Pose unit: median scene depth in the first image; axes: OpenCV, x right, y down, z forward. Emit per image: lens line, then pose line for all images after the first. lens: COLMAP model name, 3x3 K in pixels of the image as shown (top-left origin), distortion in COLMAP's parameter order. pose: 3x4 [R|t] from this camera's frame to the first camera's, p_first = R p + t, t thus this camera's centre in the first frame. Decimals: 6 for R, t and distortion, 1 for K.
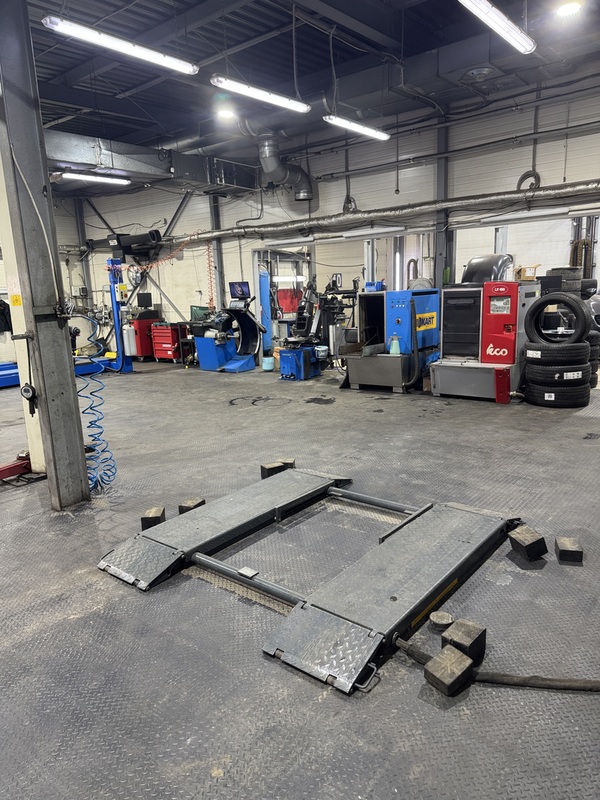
lens RADIAL K [[567.8, 0, 300.3], [0, 567.8, 401.0], [0, 0, 1]] dist [0.073051, -0.003397]
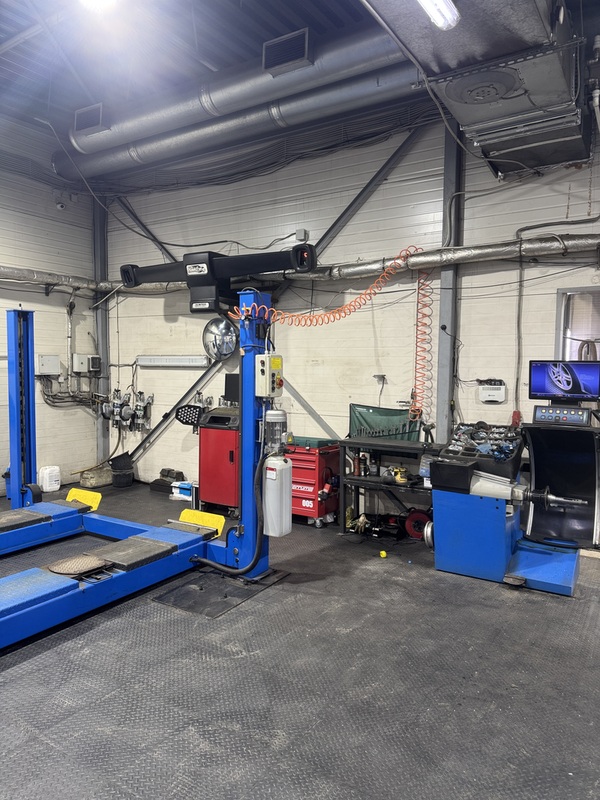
lens RADIAL K [[567.8, 0, 299.9], [0, 567.8, 401.7], [0, 0, 1]] dist [0.073051, -0.003397]
pose [[0.991534, 0.041143, 0.123157, -0.295212], [-0.023889, 0.990086, -0.138420, -0.102733], [-0.127631, 0.134306, 0.982686, 0.538148]]
